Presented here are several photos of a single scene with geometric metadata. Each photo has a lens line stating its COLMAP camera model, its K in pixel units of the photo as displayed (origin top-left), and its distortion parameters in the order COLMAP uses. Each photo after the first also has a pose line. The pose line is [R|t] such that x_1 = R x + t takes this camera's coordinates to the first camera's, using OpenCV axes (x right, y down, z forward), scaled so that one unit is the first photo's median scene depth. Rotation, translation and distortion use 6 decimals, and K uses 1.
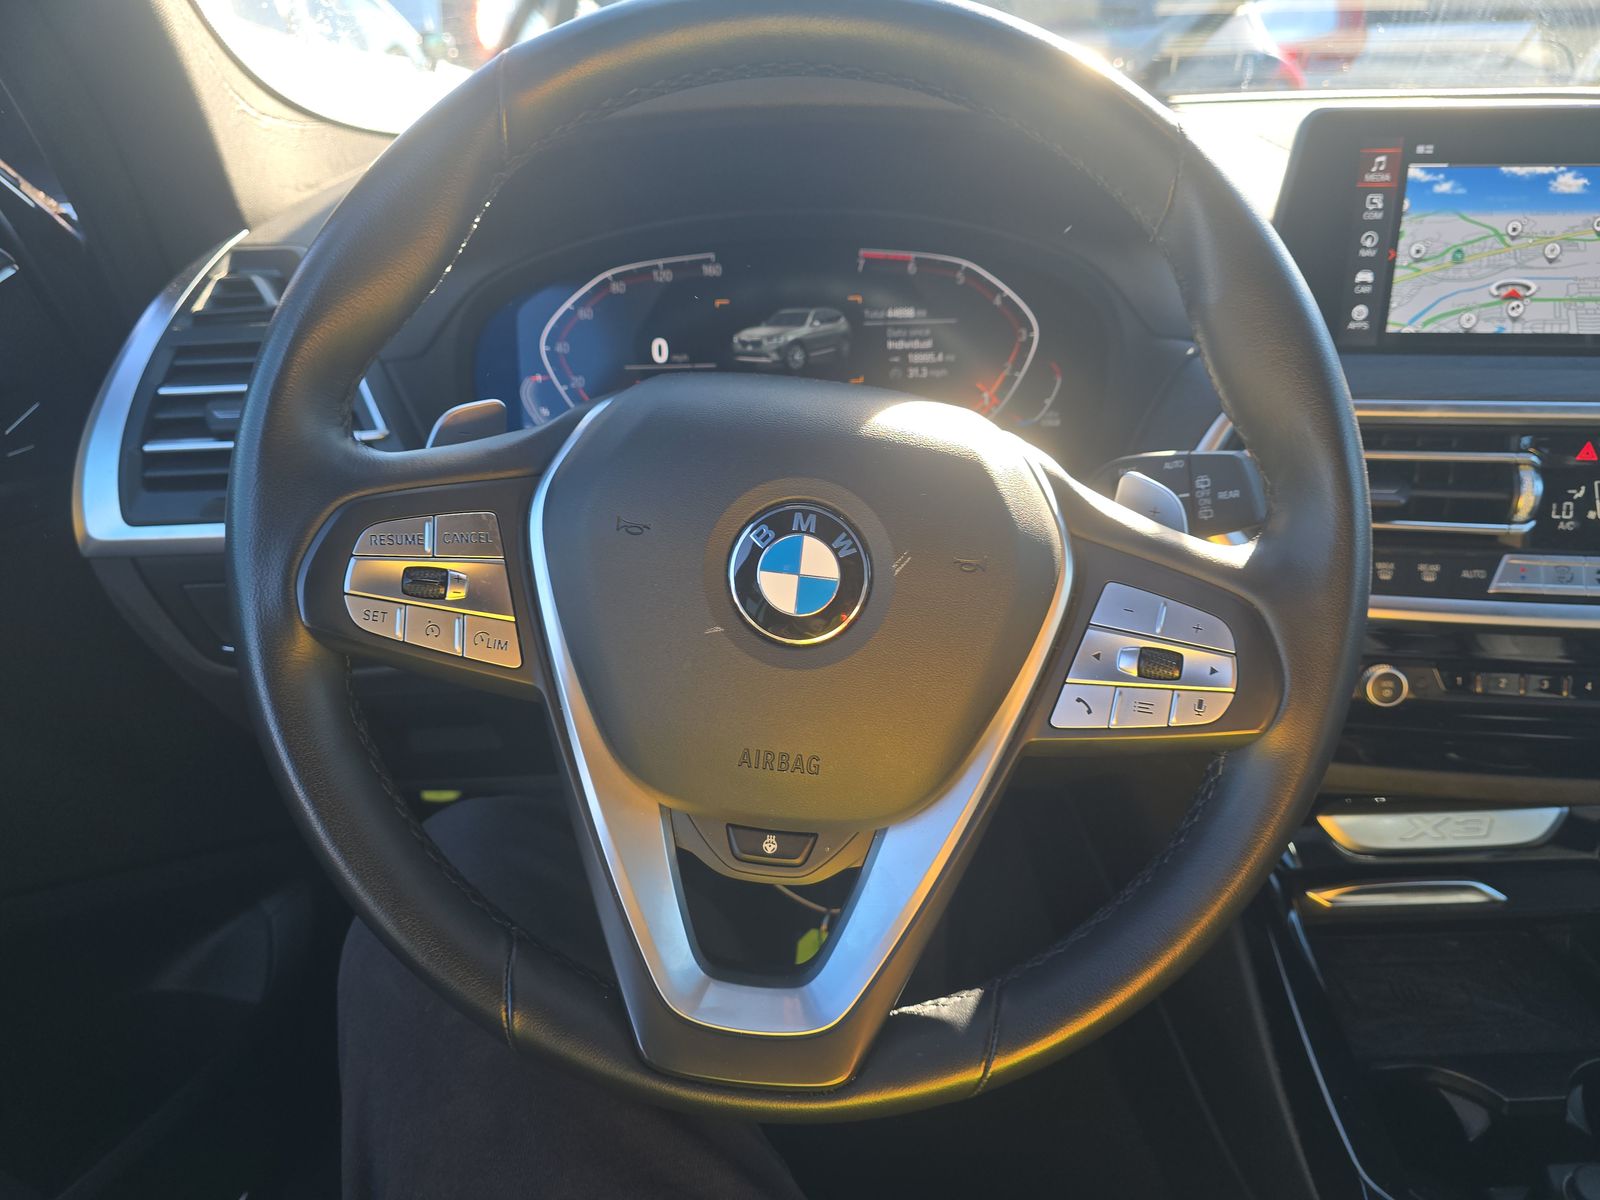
lens RADIAL K [[1071.4, 0, 805.4], [0, 1071.4, 604.5], [0, 0, 1]] dist [0.033720, -0.029735]
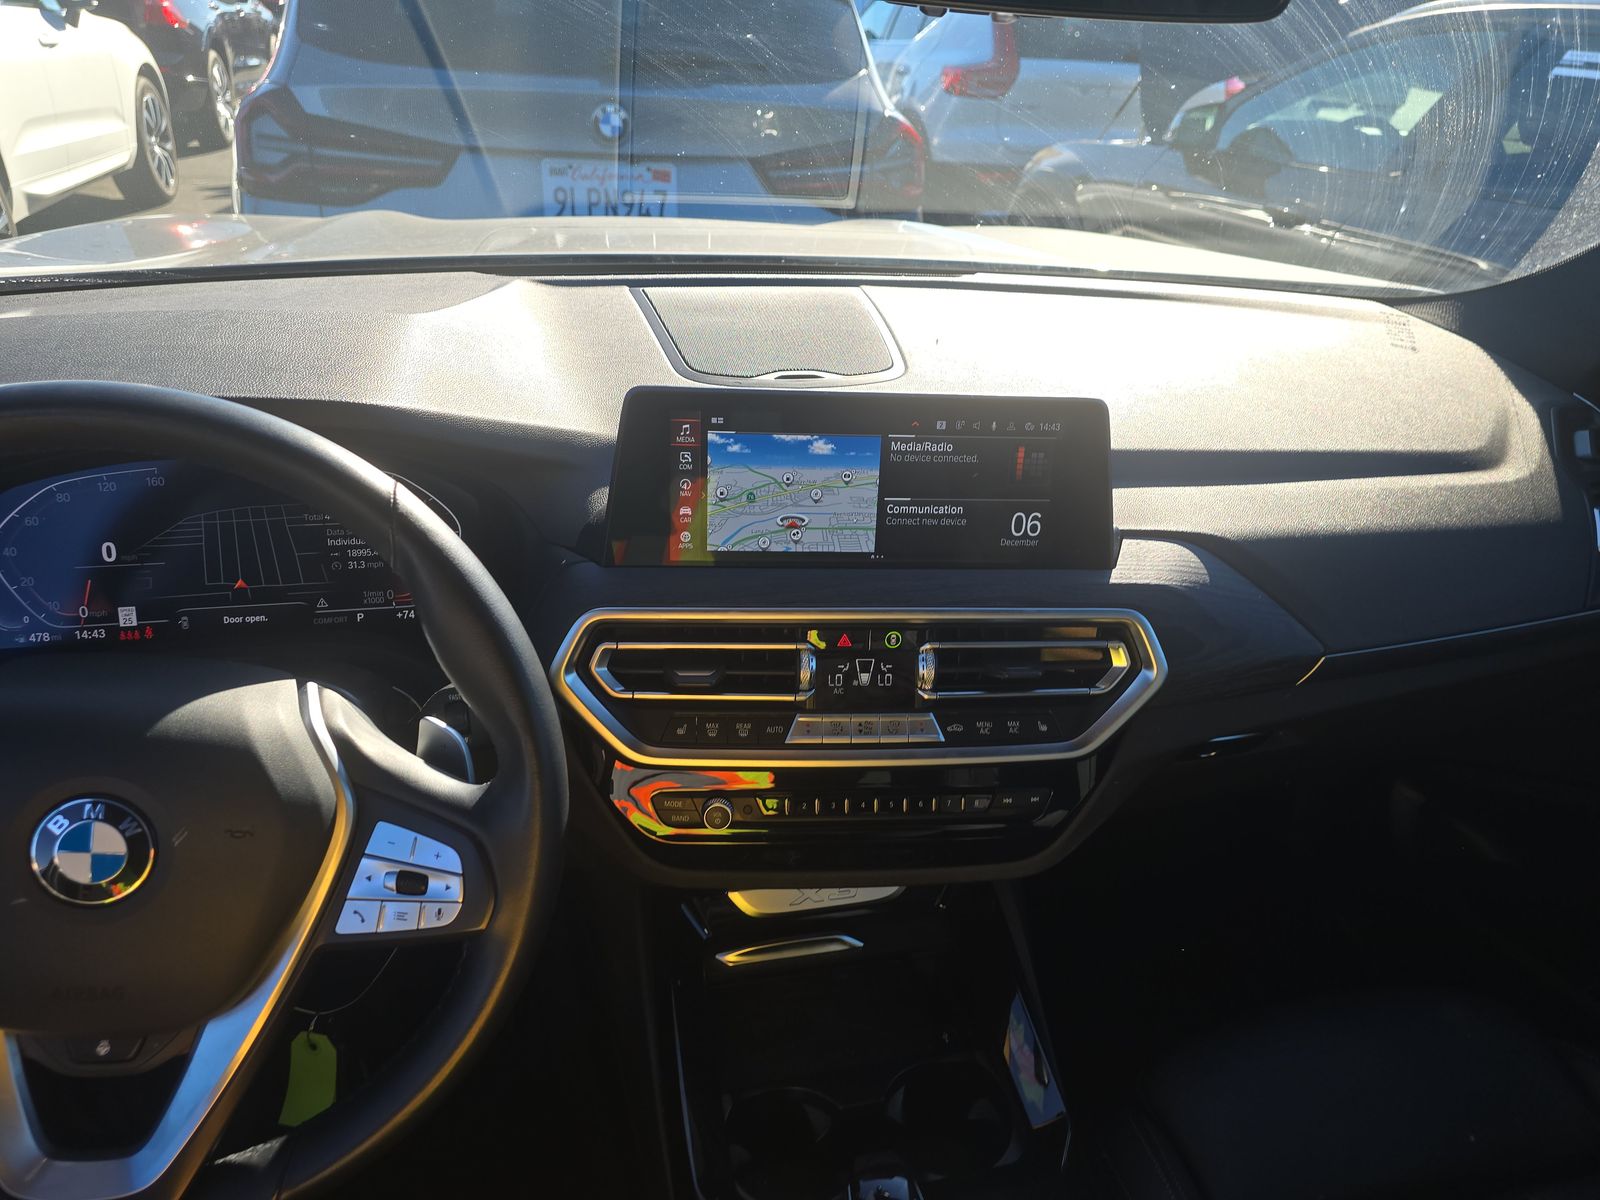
lens RADIAL K [[1071.4, 0, 816.2], [0, 1071.4, 590.7], [0, 0, 1]] dist [0.033720, -0.029735]
pose [[0.973982, -0.031987, 0.224355, 0.378553], [0.025806, 0.999204, 0.030428, -0.242654], [-0.225150, -0.023846, 0.974032, -0.305899]]
